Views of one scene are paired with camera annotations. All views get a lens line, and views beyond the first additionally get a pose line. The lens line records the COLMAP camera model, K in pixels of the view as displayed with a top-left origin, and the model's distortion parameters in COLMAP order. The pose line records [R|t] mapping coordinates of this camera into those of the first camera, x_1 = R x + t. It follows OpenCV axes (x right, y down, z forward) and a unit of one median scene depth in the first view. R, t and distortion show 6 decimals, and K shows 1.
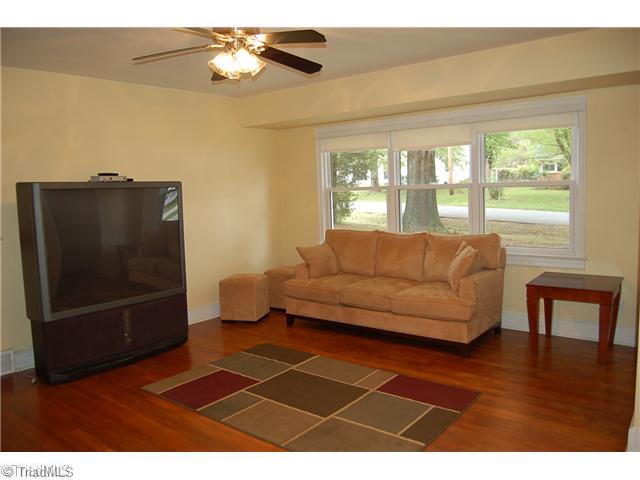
lens RADIAL K [[504.1, 0, 322.1], [0, 504.1, 240.0], [0, 0, 1]] dist [-0.105219, 0.002069]
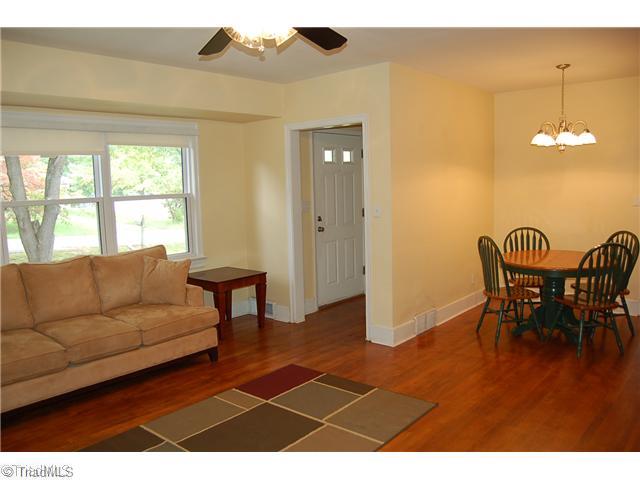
lens RADIAL K [[504.1, 0, 322.1], [0, 504.1, 240.0], [0, 0, 1]] dist [-0.105219, 0.002069]
pose [[0.030959, -0.082368, 0.996121, -0.741773], [0.127550, 0.988776, 0.077797, -0.069056], [-0.991349, 0.124647, 0.041118, 0.703856]]
